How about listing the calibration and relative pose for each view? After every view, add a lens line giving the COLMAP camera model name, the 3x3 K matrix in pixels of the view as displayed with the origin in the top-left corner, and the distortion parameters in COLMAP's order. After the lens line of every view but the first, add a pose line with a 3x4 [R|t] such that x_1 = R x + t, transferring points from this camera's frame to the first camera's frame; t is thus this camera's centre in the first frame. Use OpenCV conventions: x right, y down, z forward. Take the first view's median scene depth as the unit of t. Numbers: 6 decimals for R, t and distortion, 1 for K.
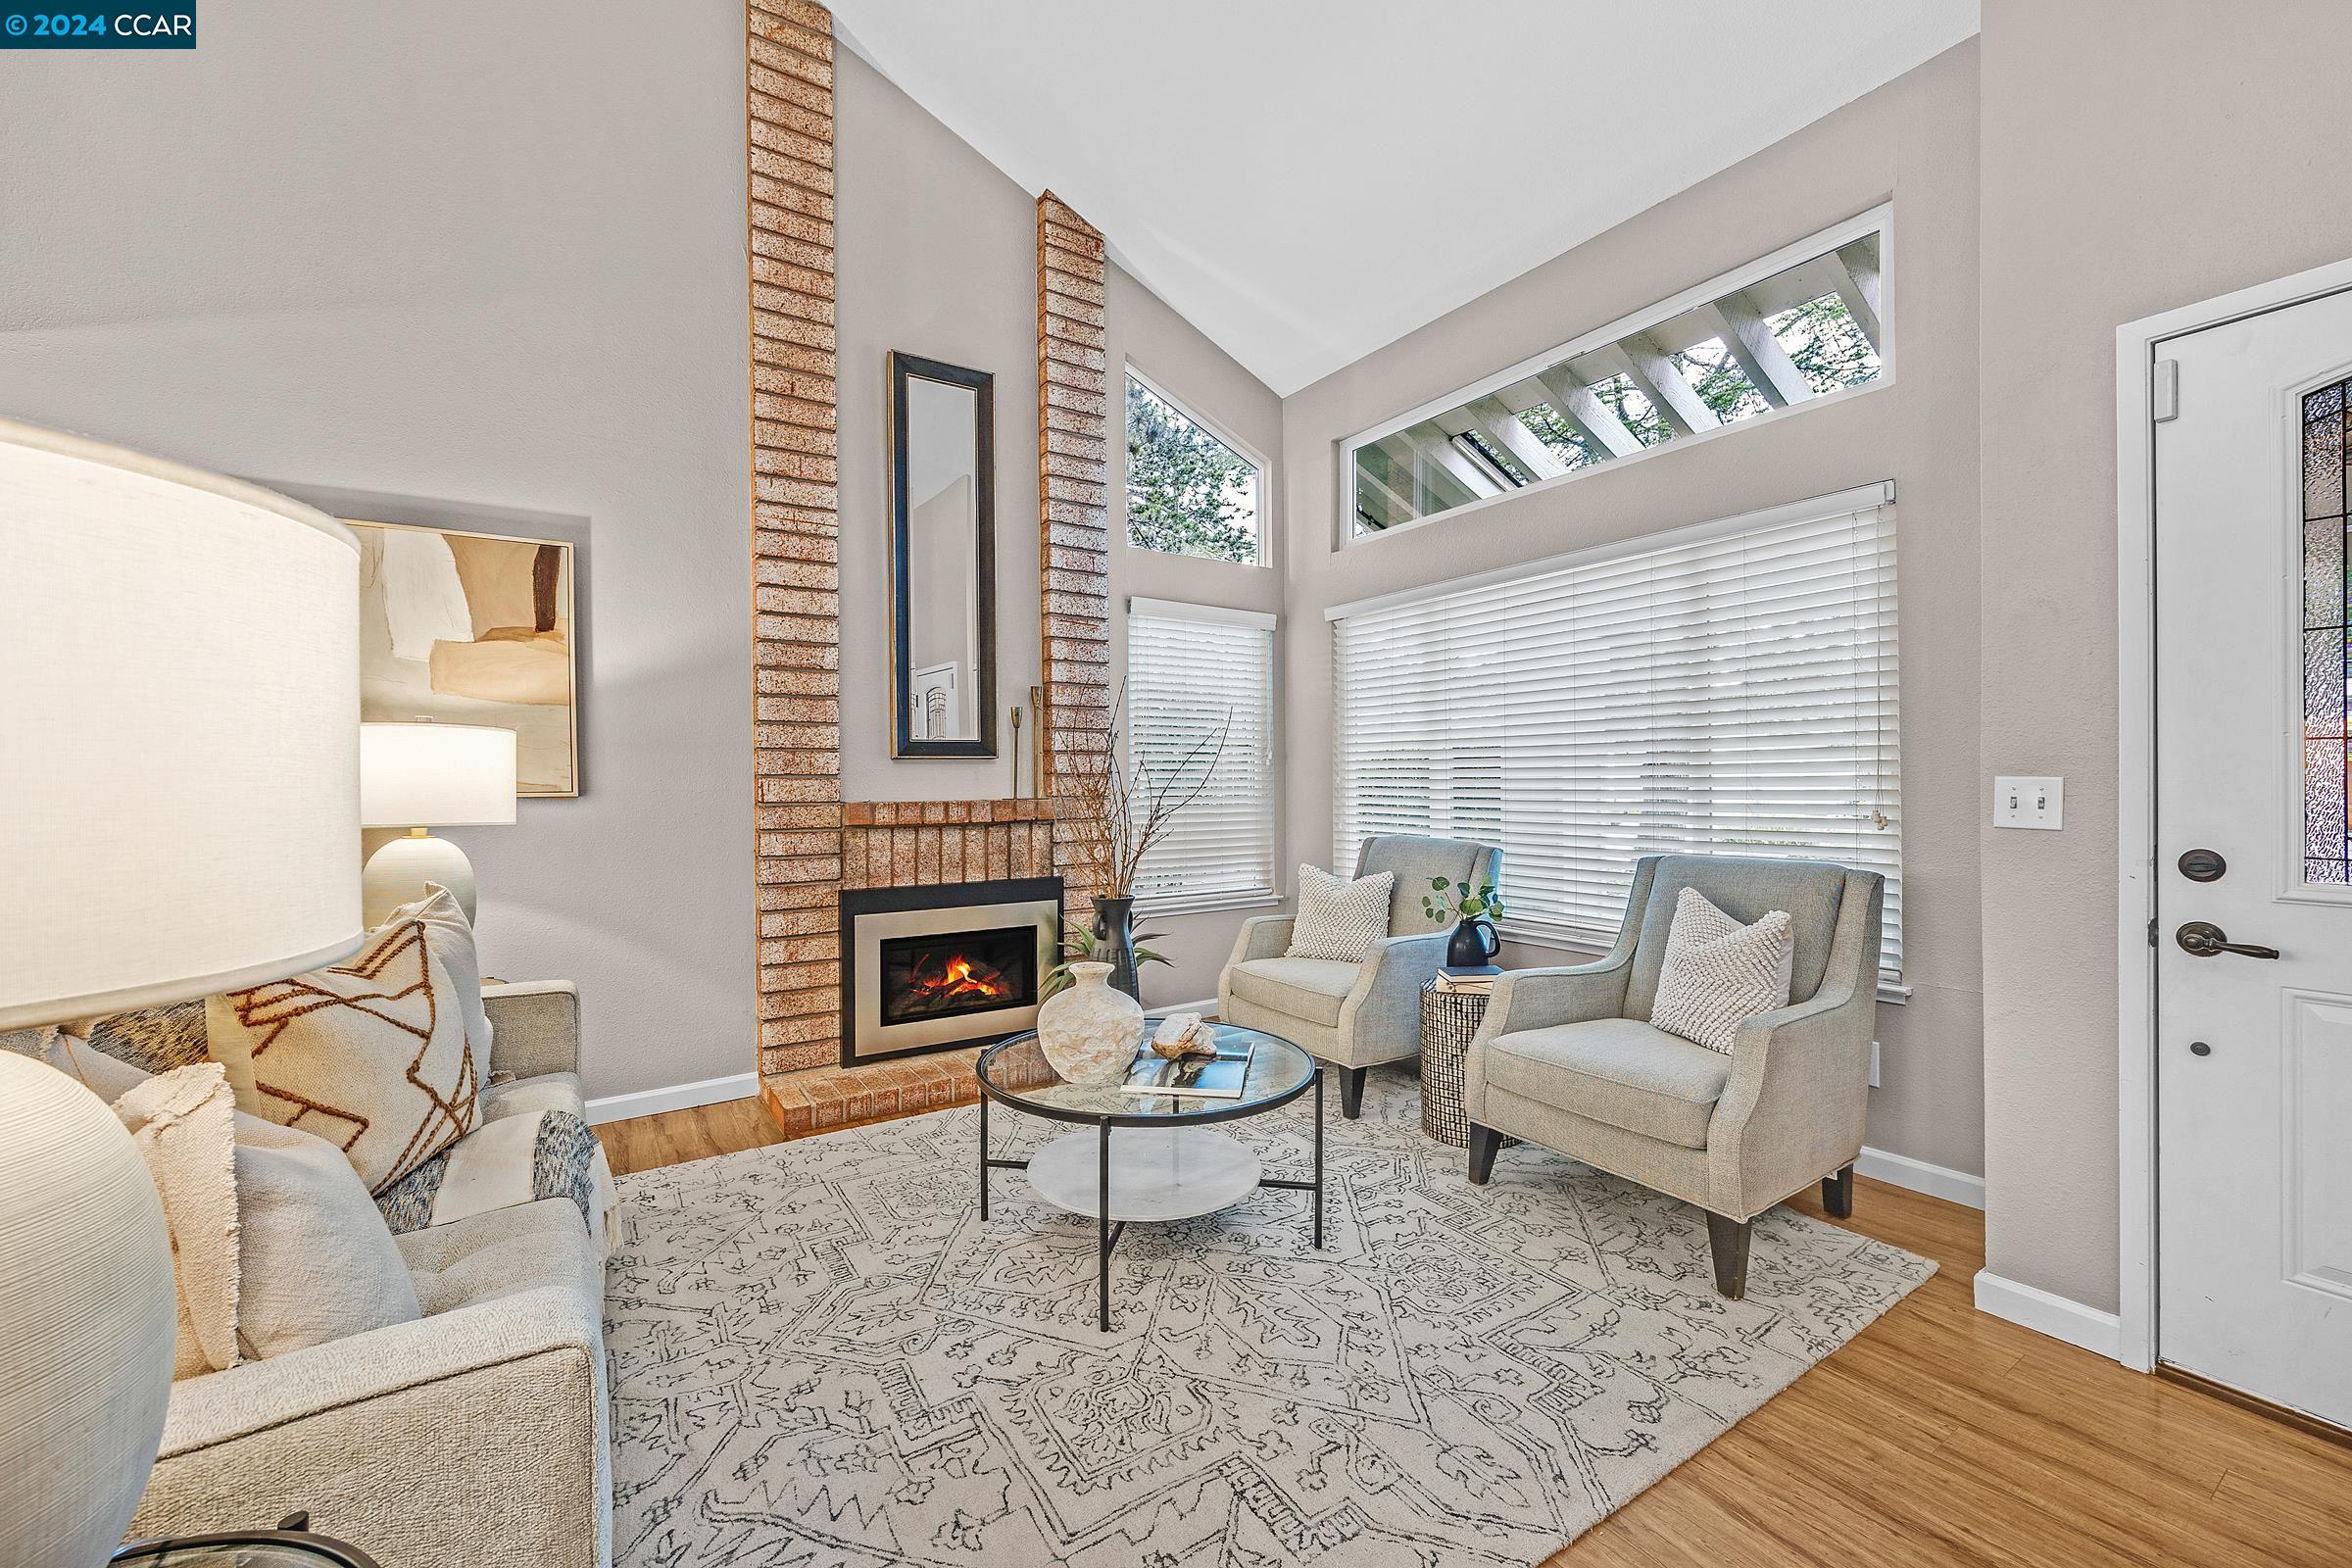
lens RADIAL K [[941.8, 0, 1178.0], [0, 941.8, 782.2], [0, 0, 1]] dist [-0.004006, 0.000280]
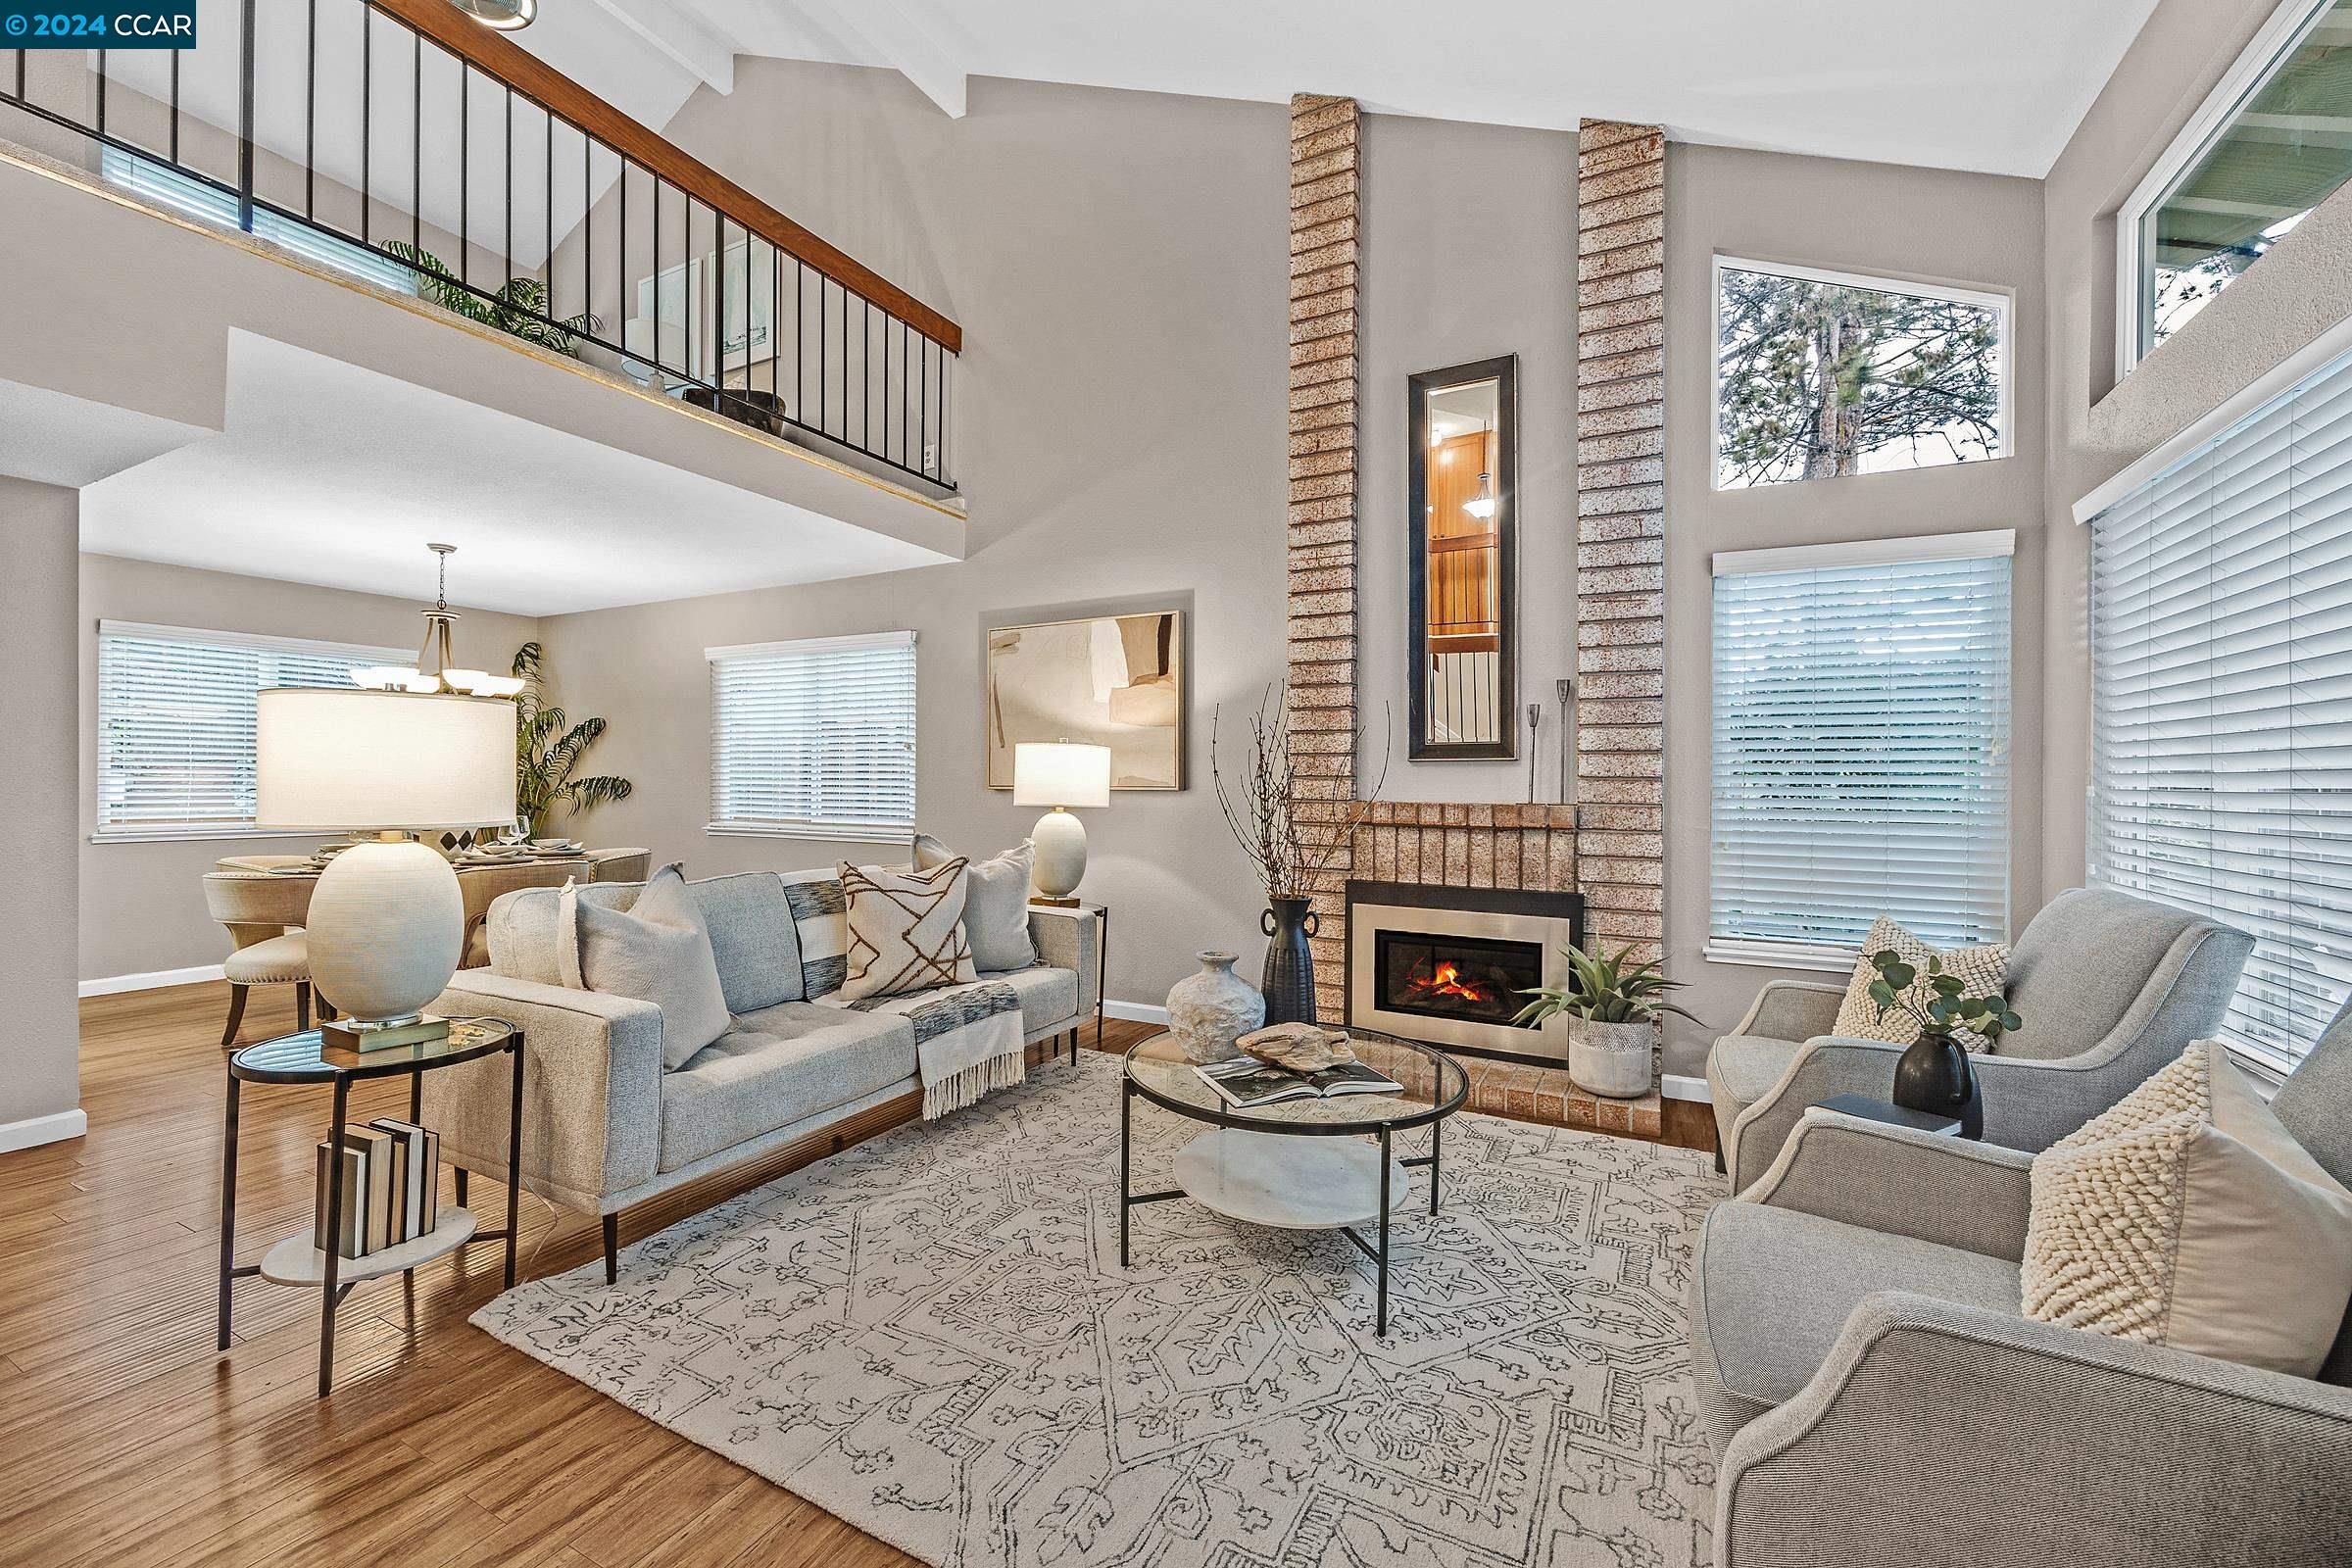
lens RADIAL K [[941.8, 0, 1178.0], [0, 941.8, 782.2], [0, 0, 1]] dist [-0.004006, 0.000280]
pose [[0.489212, 0.011809, -0.872085, 0.512113], [-0.013761, 0.999888, 0.005821, -0.004440], [0.872056, 0.009153, 0.489320, 0.270289]]
